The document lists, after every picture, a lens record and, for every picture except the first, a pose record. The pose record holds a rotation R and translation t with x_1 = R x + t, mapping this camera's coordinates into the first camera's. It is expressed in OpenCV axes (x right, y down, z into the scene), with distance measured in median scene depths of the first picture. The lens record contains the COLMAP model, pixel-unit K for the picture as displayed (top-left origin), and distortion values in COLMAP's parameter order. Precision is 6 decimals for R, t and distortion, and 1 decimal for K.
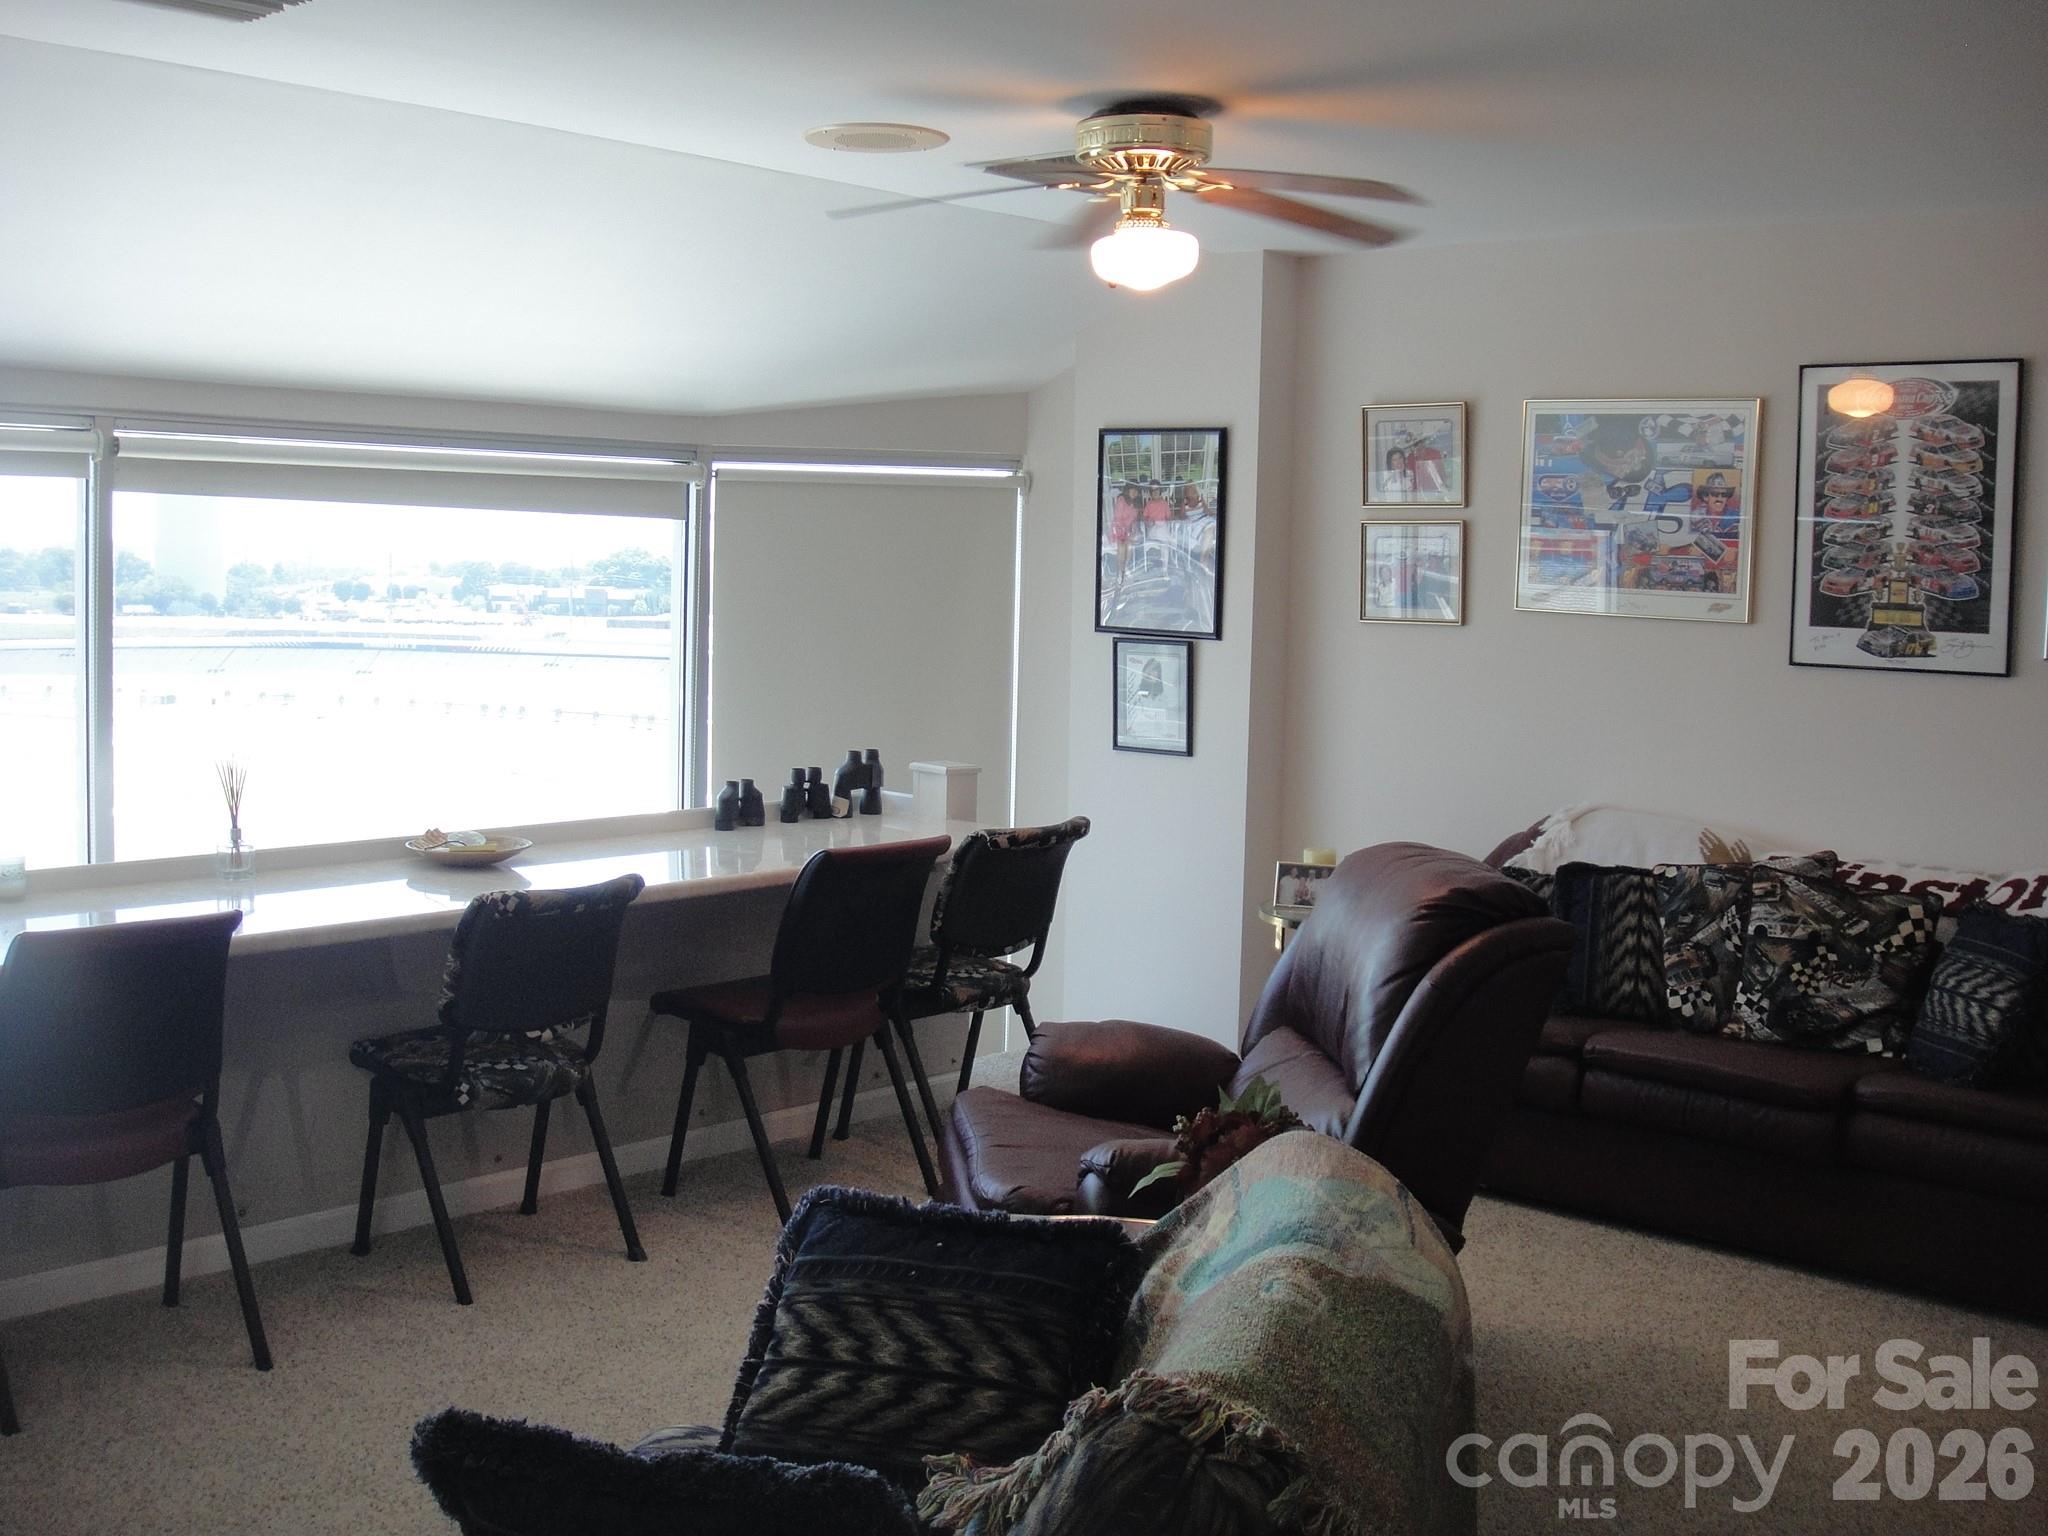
lens RADIAL K [[2163.4, 0, 1022.1], [0, 2163.4, 756.0], [0, 0, 1]] dist [-0.176591, 0.126313]
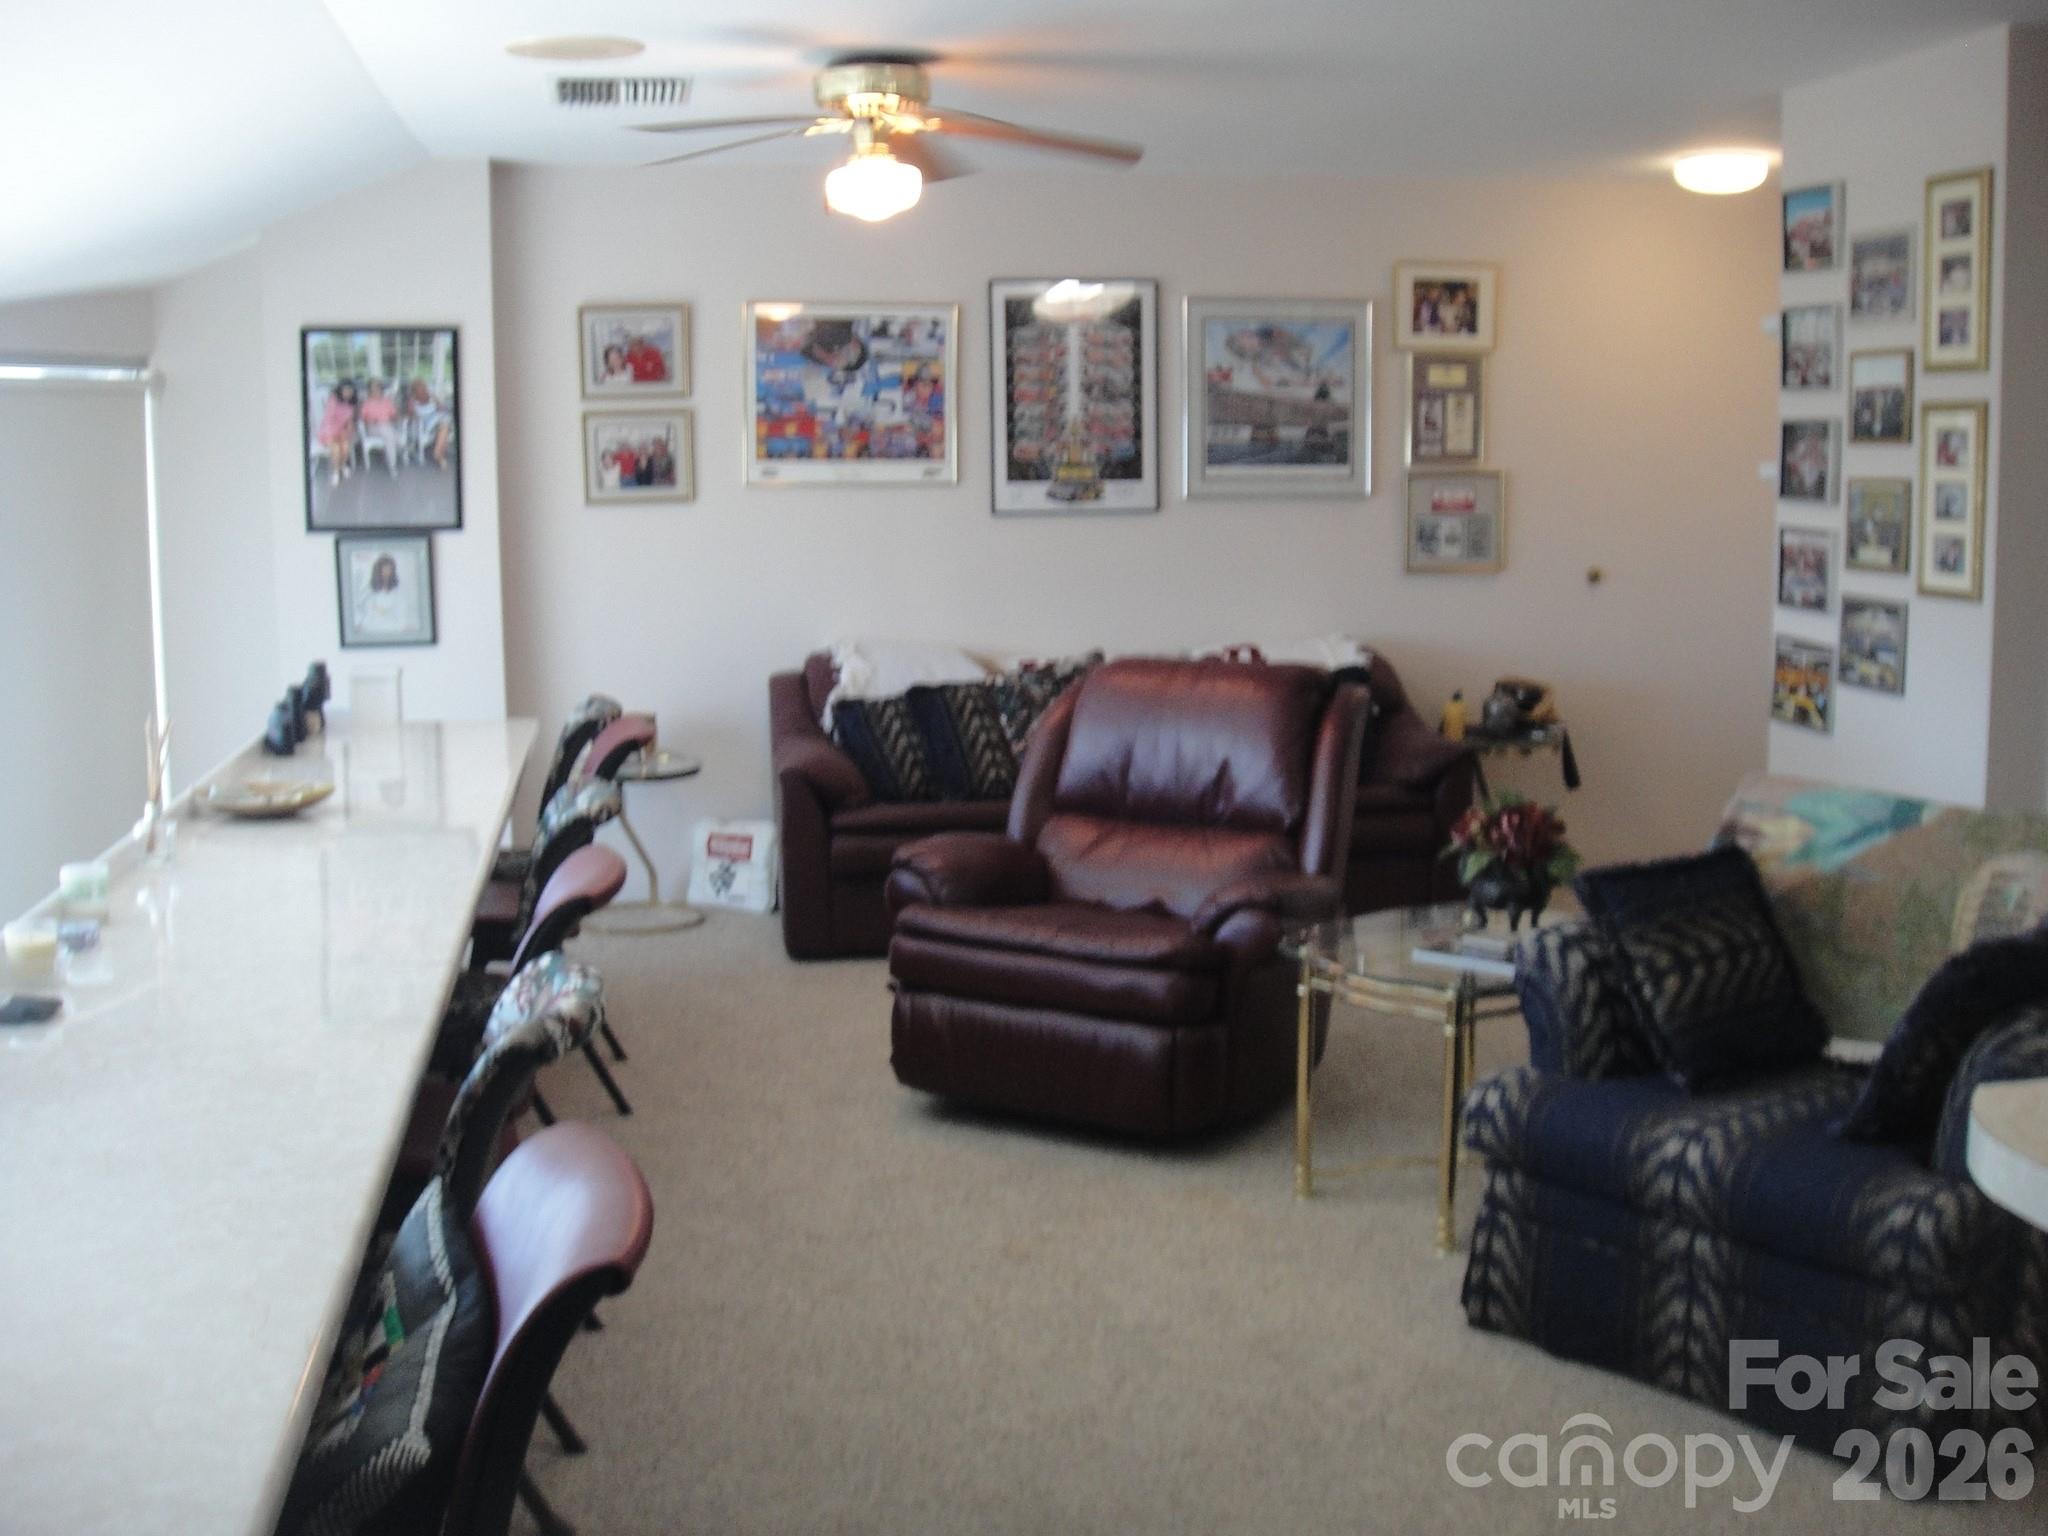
lens RADIAL K [[2163.4, 0, 1022.1], [0, 2163.4, 756.0], [0, 0, 1]] dist [-0.176591, 0.126313]
pose [[0.611925, -0.149590, 0.776640, -0.654529], [0.093339, 0.988748, 0.116901, -0.047883], [-0.785389, 0.000956, 0.619002, 0.167335]]
